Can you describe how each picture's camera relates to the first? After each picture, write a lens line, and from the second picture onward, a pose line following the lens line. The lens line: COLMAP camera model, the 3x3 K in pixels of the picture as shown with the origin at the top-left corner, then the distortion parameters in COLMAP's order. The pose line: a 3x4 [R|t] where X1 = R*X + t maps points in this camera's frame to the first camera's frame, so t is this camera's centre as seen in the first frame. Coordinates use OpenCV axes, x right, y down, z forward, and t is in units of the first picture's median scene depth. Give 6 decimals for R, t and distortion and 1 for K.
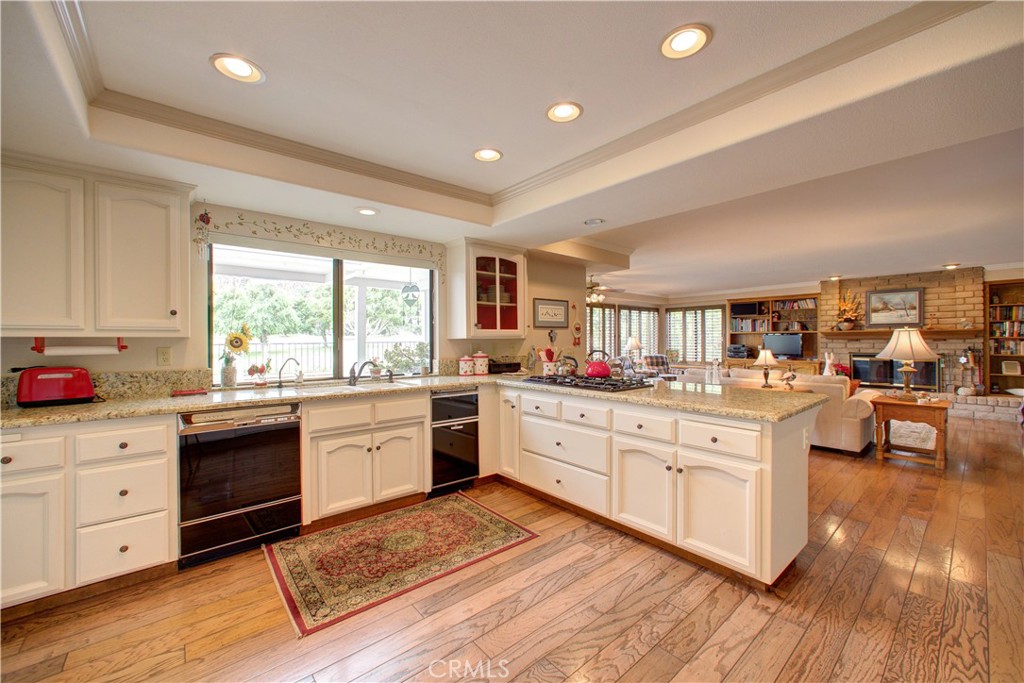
lens RADIAL K [[409.7, 0, 513.6], [0, 409.7, 339.6], [0, 0, 1]] dist [-0.006727, 0.005431]
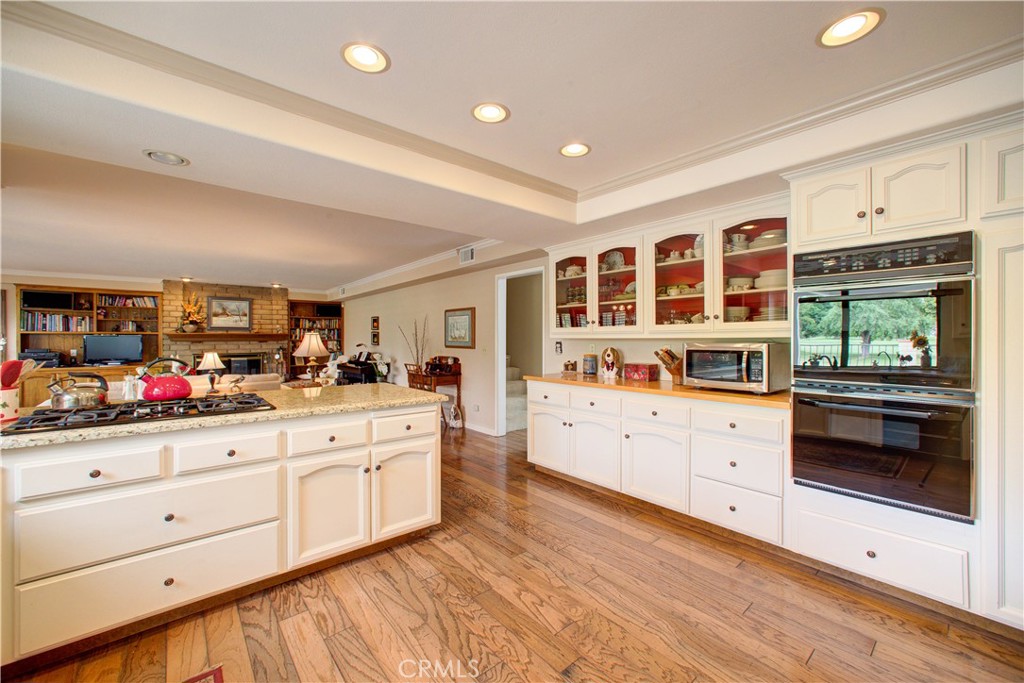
lens RADIAL K [[409.7, 0, 511.2], [0, 409.7, 335.4], [0, 0, 1]] dist [-0.006727, 0.005431]
pose [[0.010842, 0.011473, 0.999875, -0.228662], [0.003929, 0.999926, -0.011516, -0.000609], [-0.999934, 0.004054, 0.010796, 0.235657]]
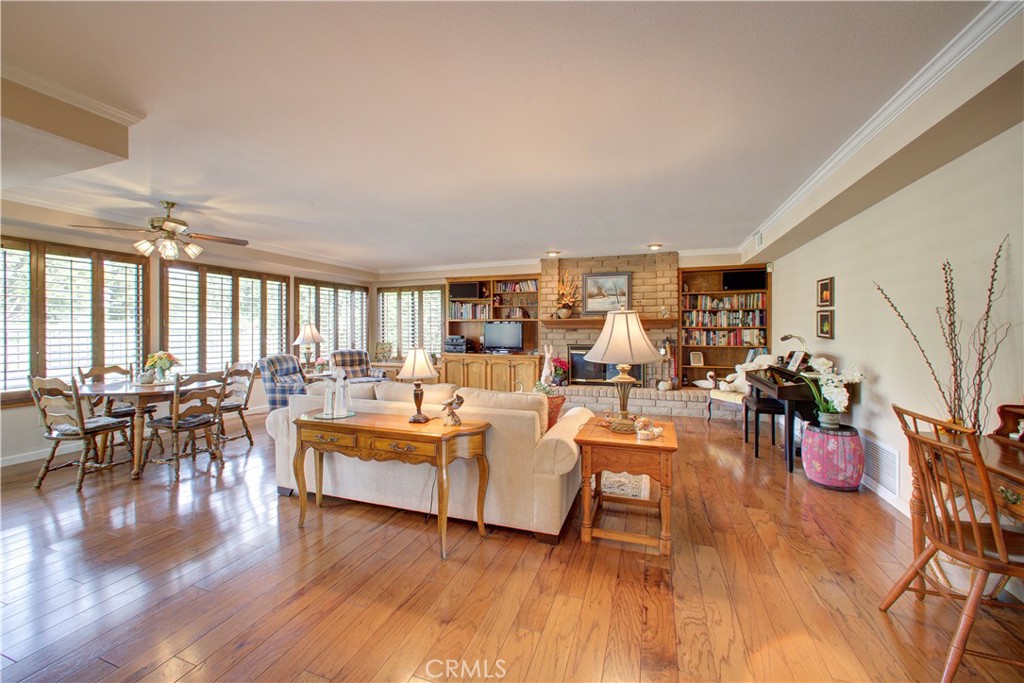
lens RADIAL K [[409.7, 0, 507.7], [0, 409.7, 332.1], [0, 0, 1]] dist [-0.006727, 0.005431]
pose [[0.871515, -0.000739, 0.490368, 0.353547], [-0.002416, 0.999980, 0.005800, 0.001530], [-0.490362, -0.006240, 0.871496, 0.380616]]
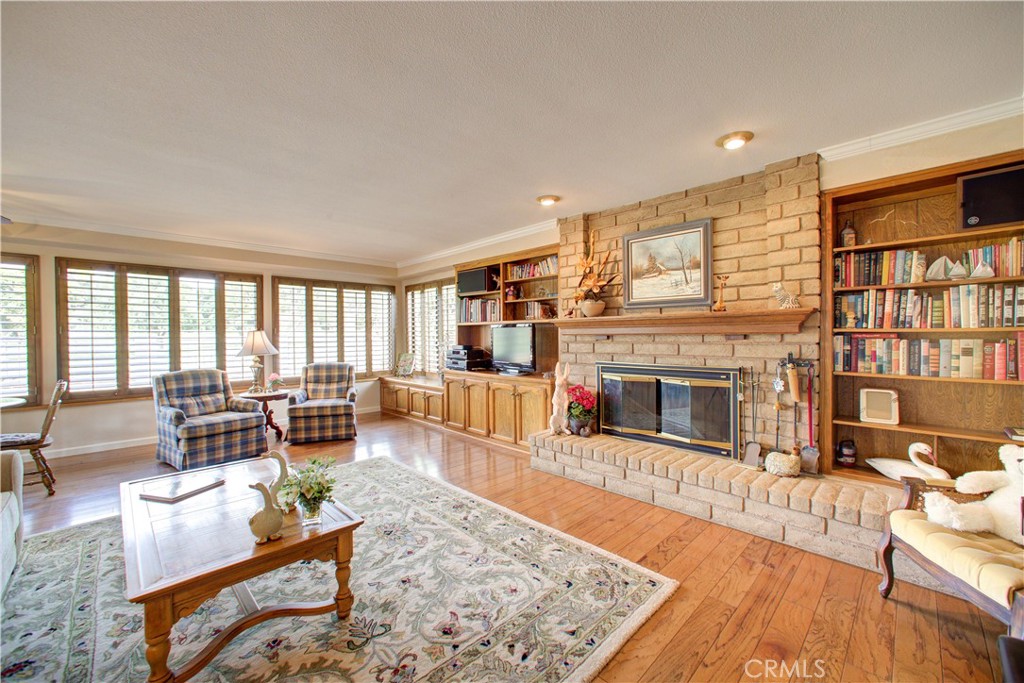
lens RADIAL K [[409.7, 0, 518.6], [0, 409.7, 340.1], [0, 0, 1]] dist [-0.006727, 0.005431]
pose [[0.997856, -0.003386, 0.065362, 0.840663], [0.002794, 0.999954, 0.009149, 0.000094], [-0.065390, -0.008946, 0.997820, 0.629883]]
